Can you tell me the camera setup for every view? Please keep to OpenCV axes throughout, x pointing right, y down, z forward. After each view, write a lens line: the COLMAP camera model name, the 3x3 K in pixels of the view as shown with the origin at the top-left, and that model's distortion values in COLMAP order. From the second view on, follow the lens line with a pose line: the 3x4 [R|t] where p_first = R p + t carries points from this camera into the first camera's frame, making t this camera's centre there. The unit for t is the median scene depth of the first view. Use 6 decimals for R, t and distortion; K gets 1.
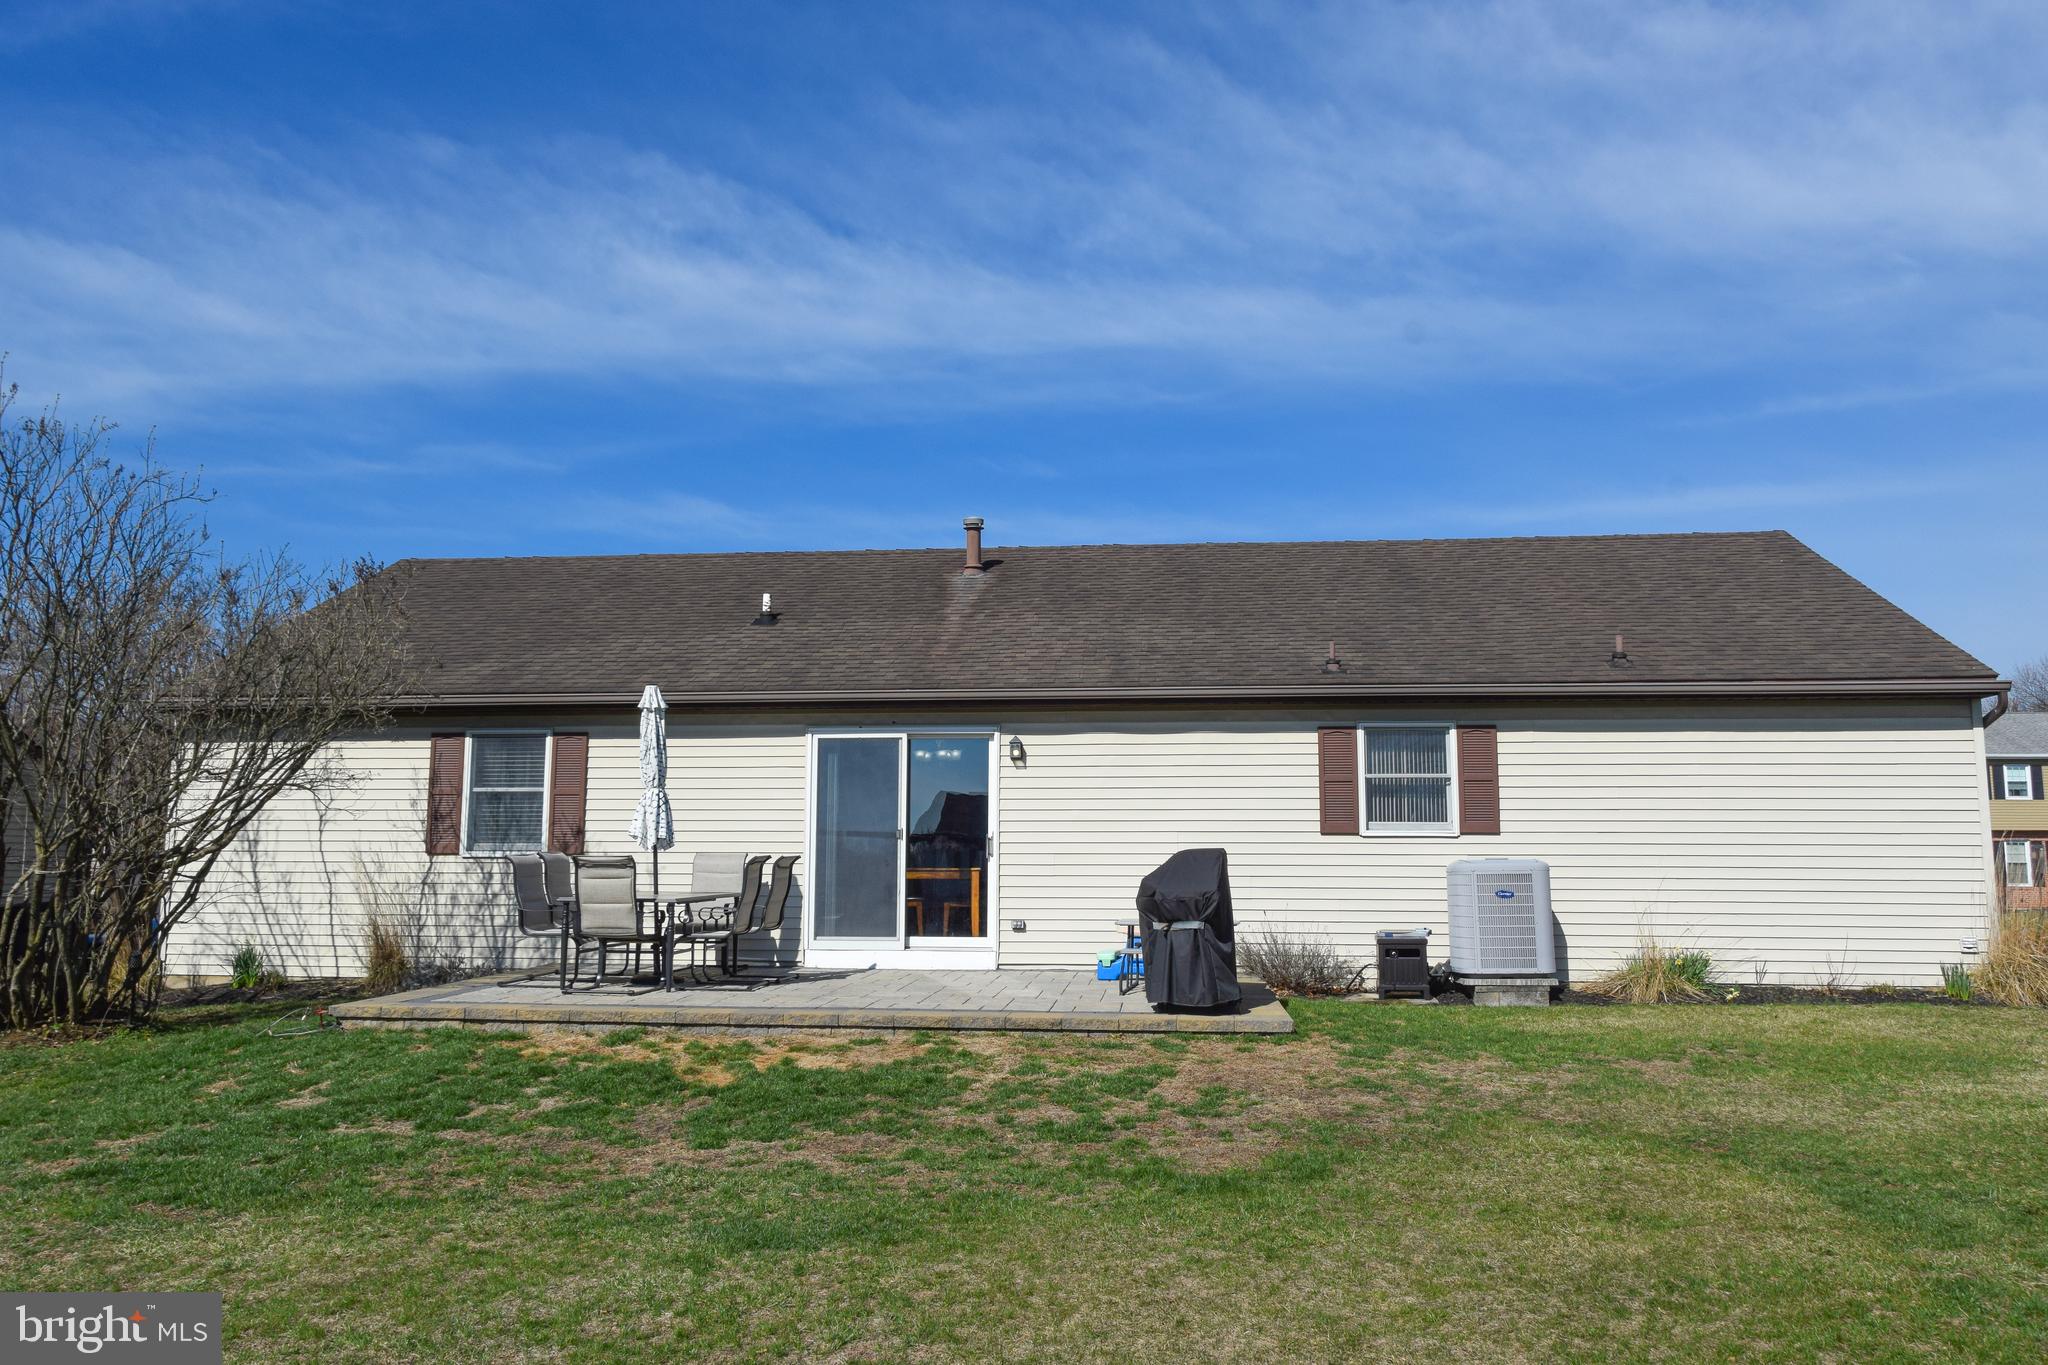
lens RADIAL K [[1567.3, 0, 1027.1], [0, 1567.3, 679.6], [0, 0, 1]] dist [0.009528, -0.000170]
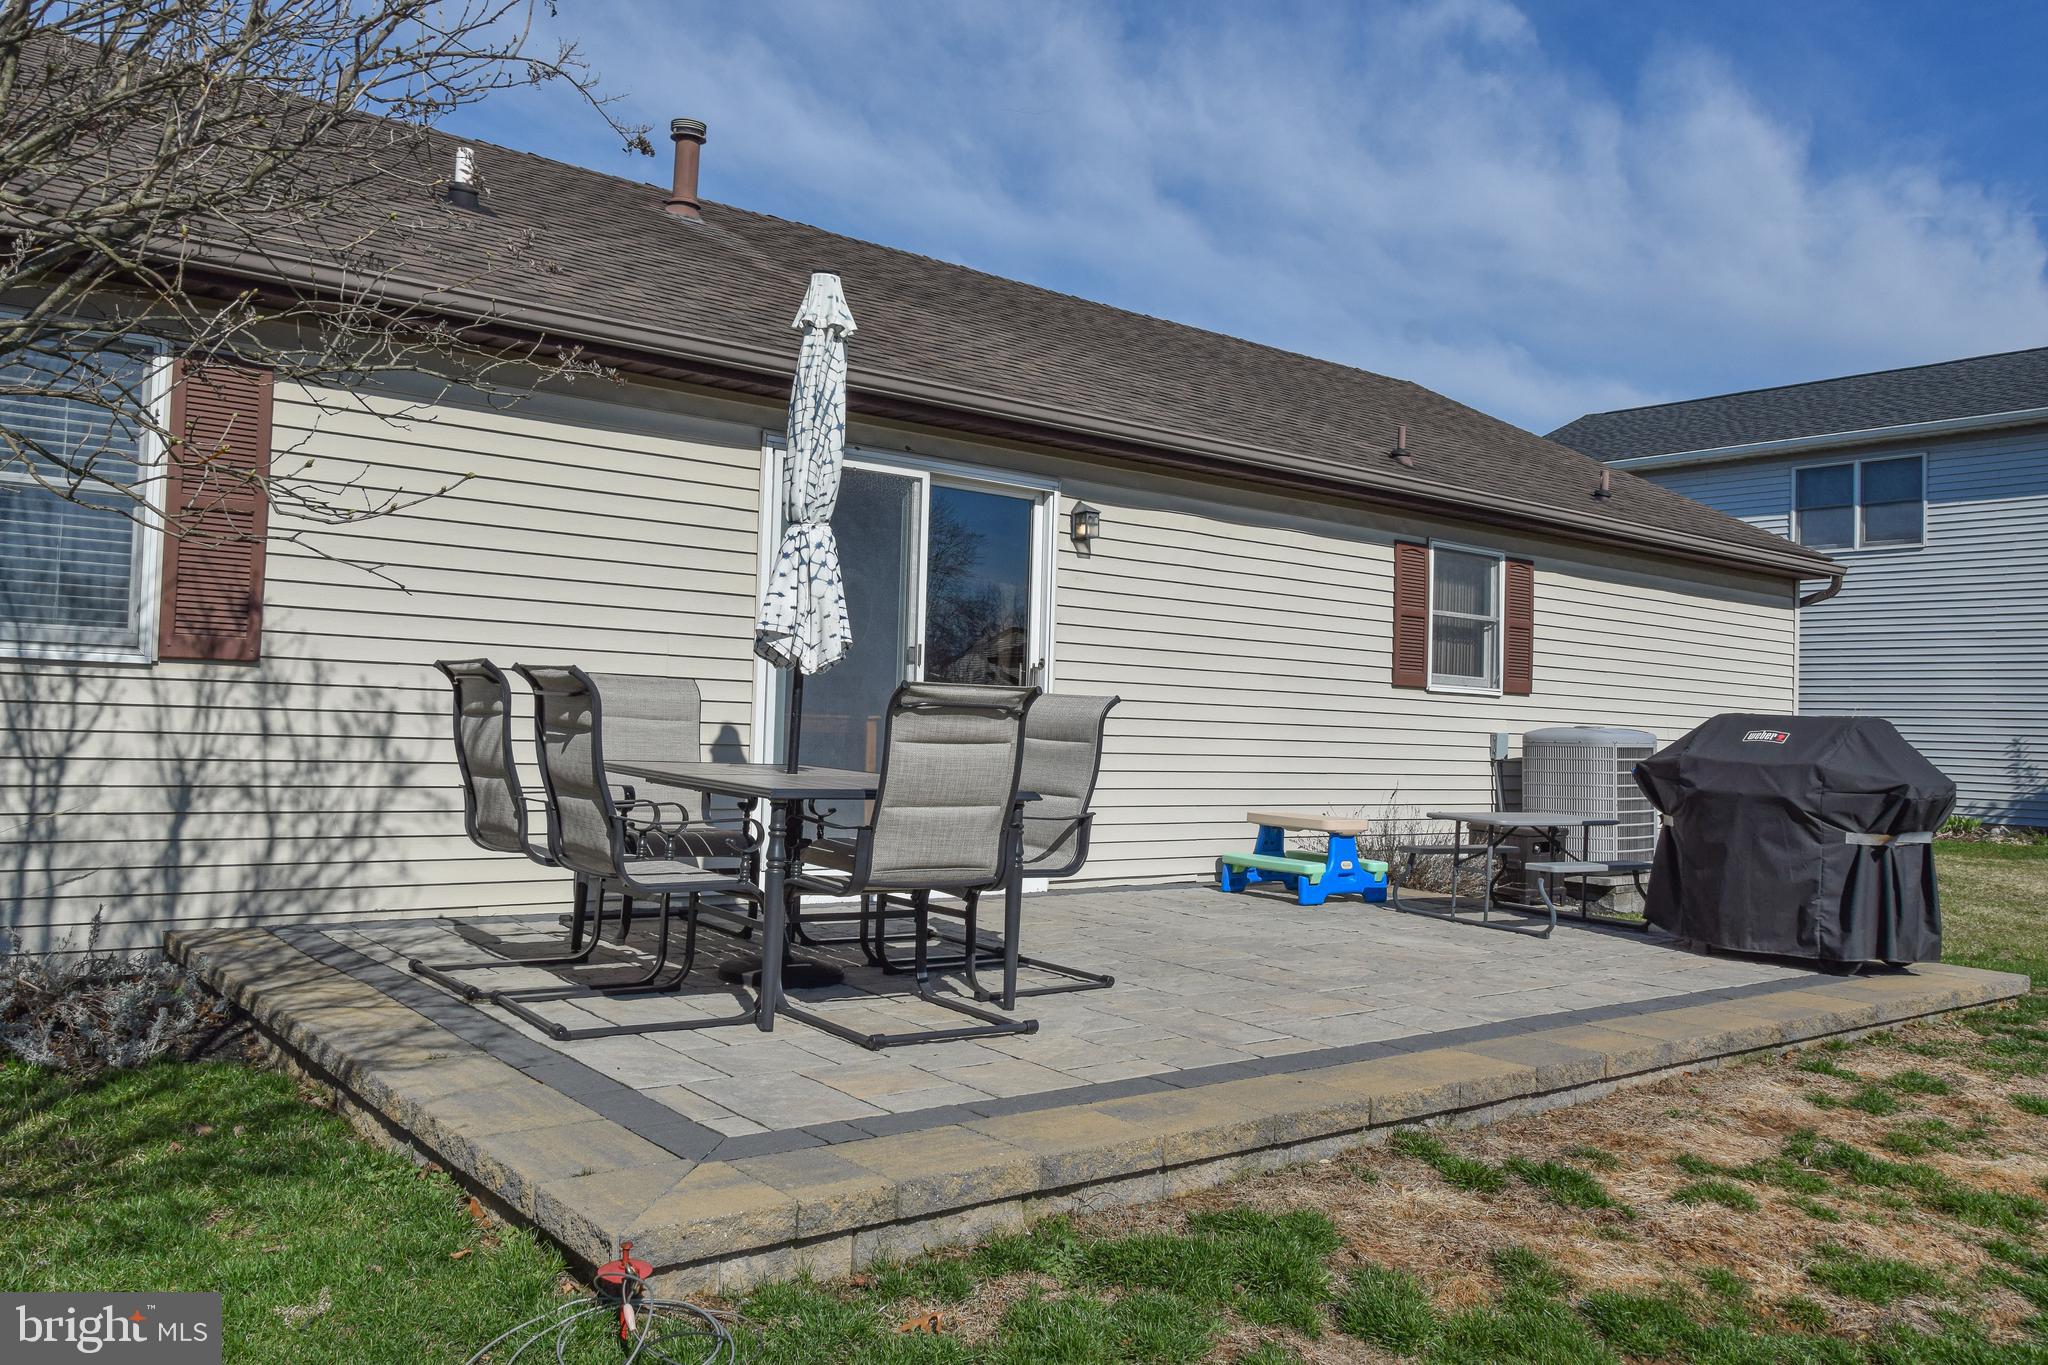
lens RADIAL K [[1567.3, 0, 1023.6], [0, 1567.3, 683.2], [0, 0, 1]] dist [0.009528, -0.000170]
pose [[0.713982, 0.040667, 0.698982, -0.444083], [-0.114491, 0.991656, 0.059253, 0.073200], [-0.690740, -0.122333, 0.712680, 0.599280]]
